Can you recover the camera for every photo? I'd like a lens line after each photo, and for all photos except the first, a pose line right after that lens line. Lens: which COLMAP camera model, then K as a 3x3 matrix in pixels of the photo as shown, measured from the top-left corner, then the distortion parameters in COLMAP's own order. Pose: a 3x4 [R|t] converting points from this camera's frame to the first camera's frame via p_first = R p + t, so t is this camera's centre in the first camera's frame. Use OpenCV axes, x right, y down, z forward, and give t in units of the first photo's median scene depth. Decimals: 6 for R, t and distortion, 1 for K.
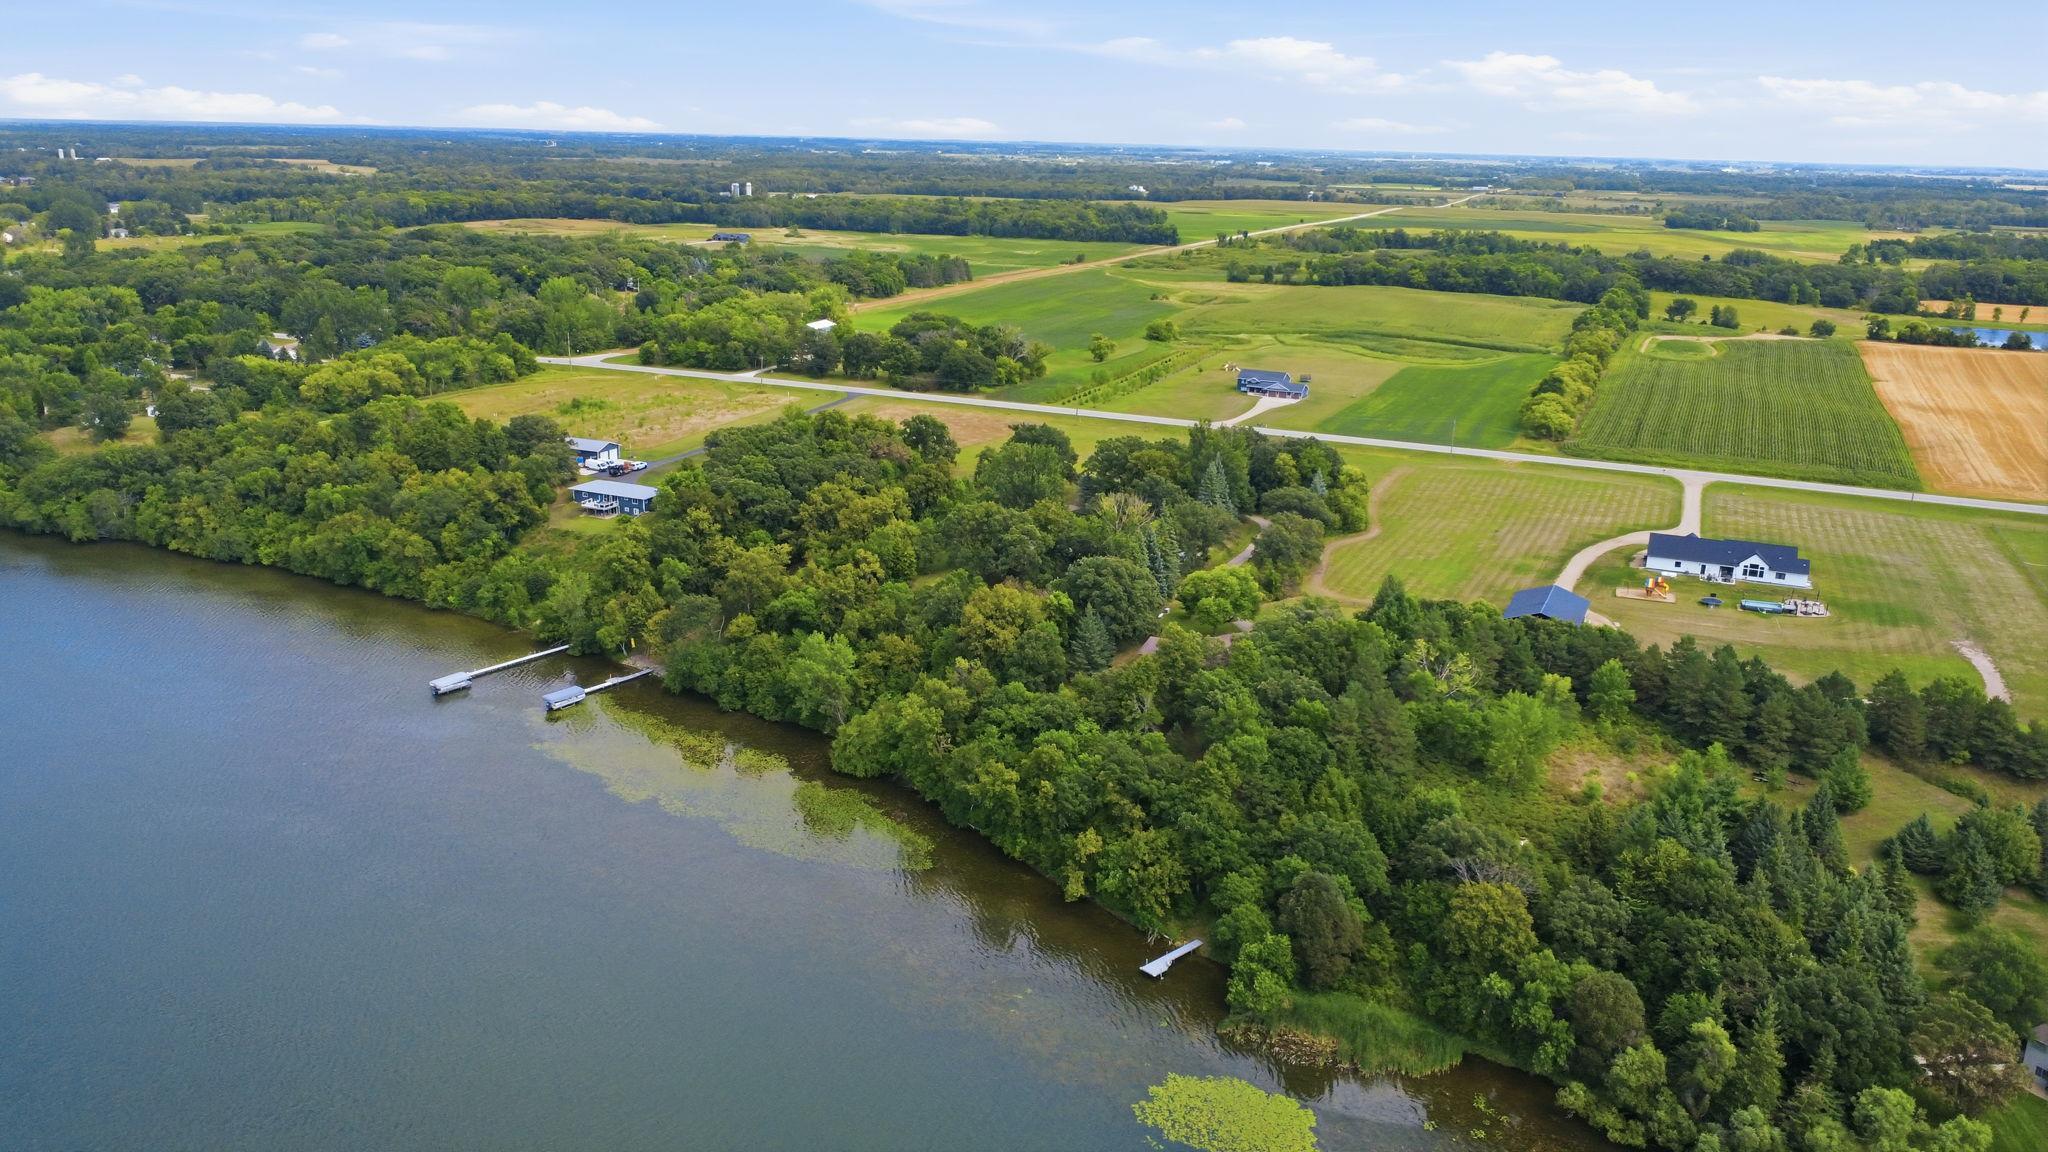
lens RADIAL K [[1521.5, 0, 1018.1], [0, 1521.5, 580.4], [0, 0, 1]] dist [0.000064, -0.002591]
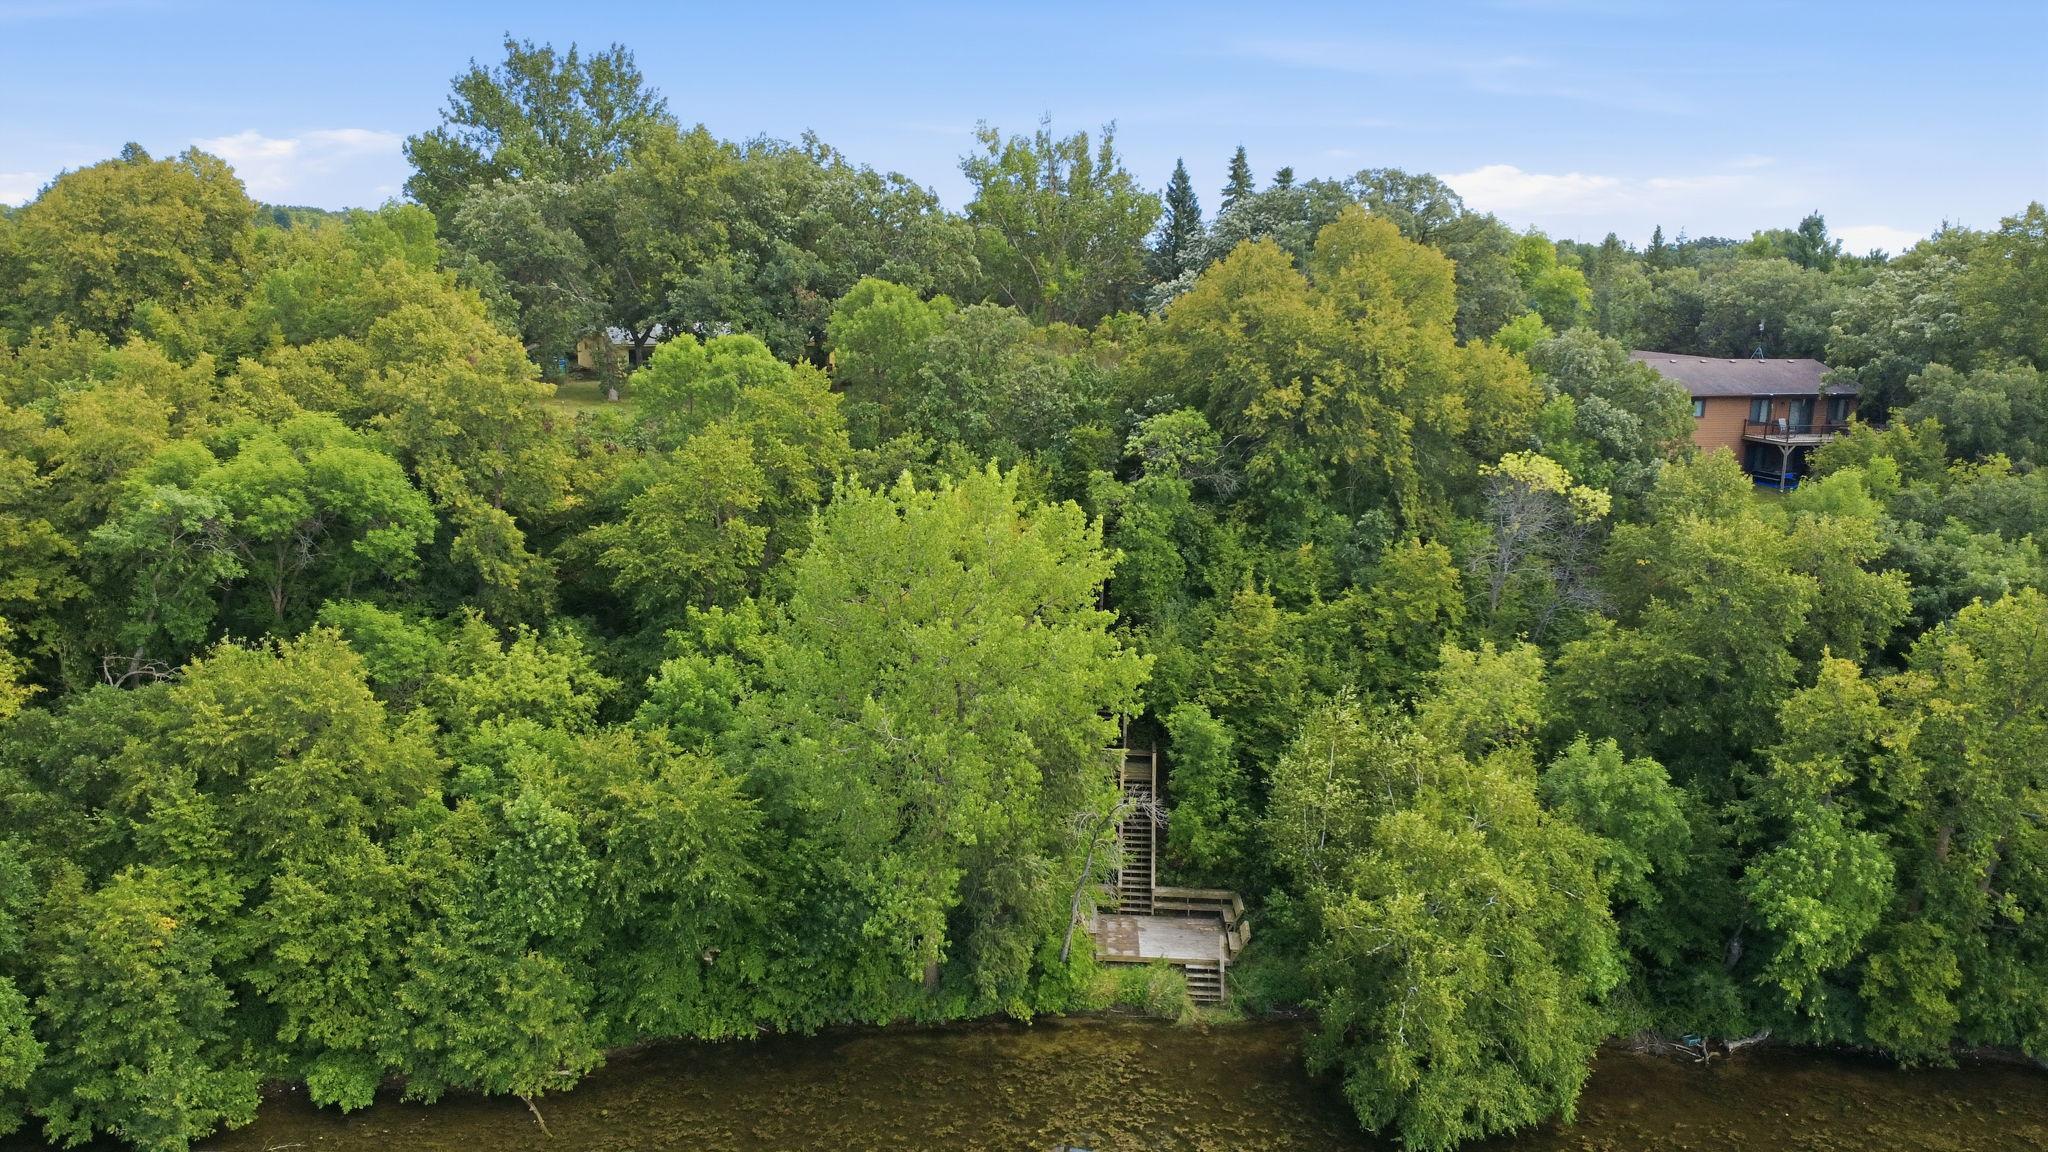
lens RADIAL K [[1521.5, 0, 1018.1], [0, 1521.5, 580.4], [0, 0, 1]] dist [0.000064, -0.002591]
pose [[0.609695, -0.168858, 0.774441, -0.123358], [0.209538, 0.976623, 0.047977, 0.018926], [-0.764438, 0.133023, 0.630825, 0.412014]]
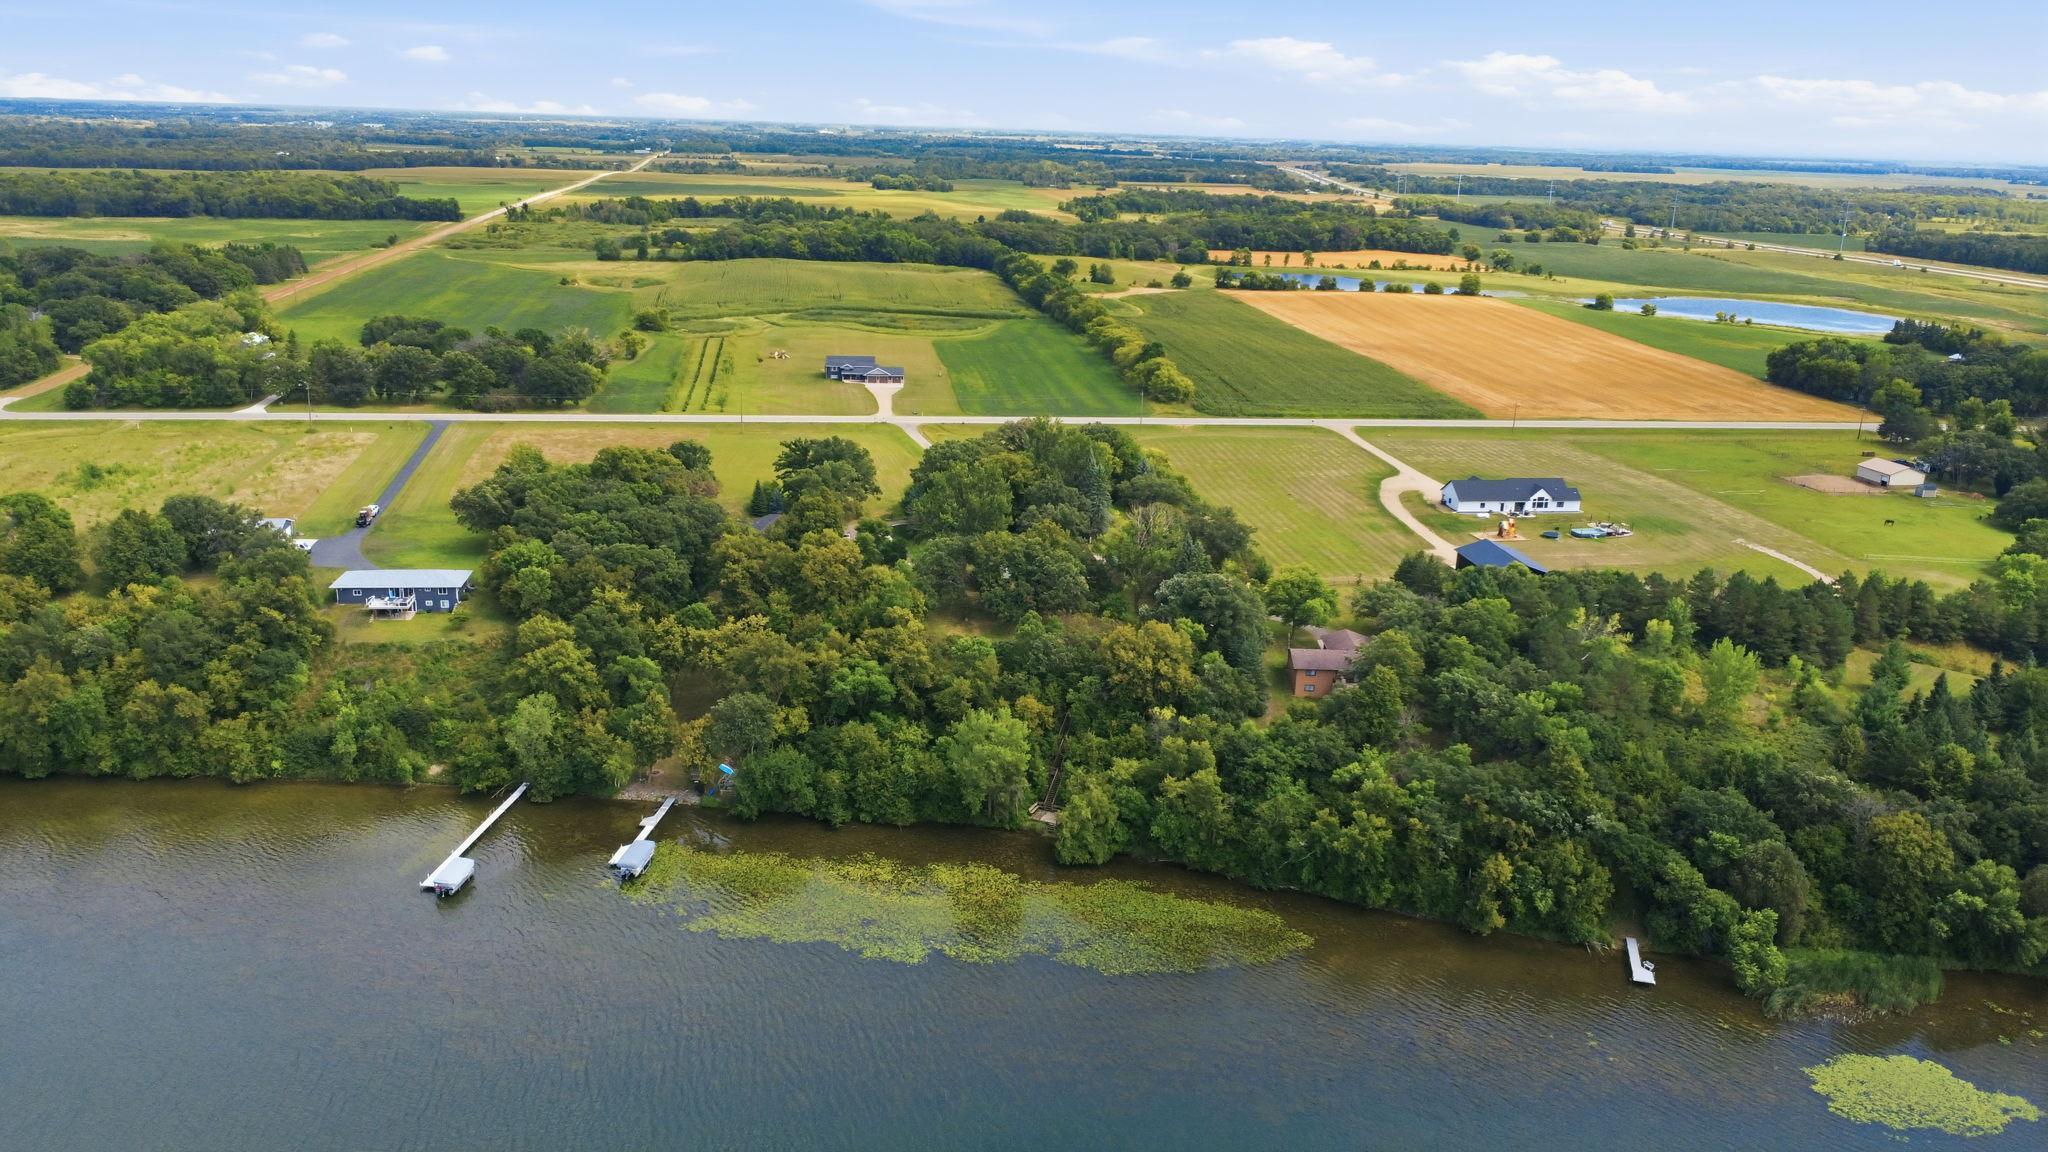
lens RADIAL K [[1521.5, 0, 1018.1], [0, 1521.5, 580.4], [0, 0, 1]] dist [0.000064, -0.002591]
pose [[0.850705, -0.149065, 0.504064, -0.249836], [0.137147, 0.988676, 0.060914, -0.041091], [-0.507436, 0.017311, 0.861516, 0.118093]]
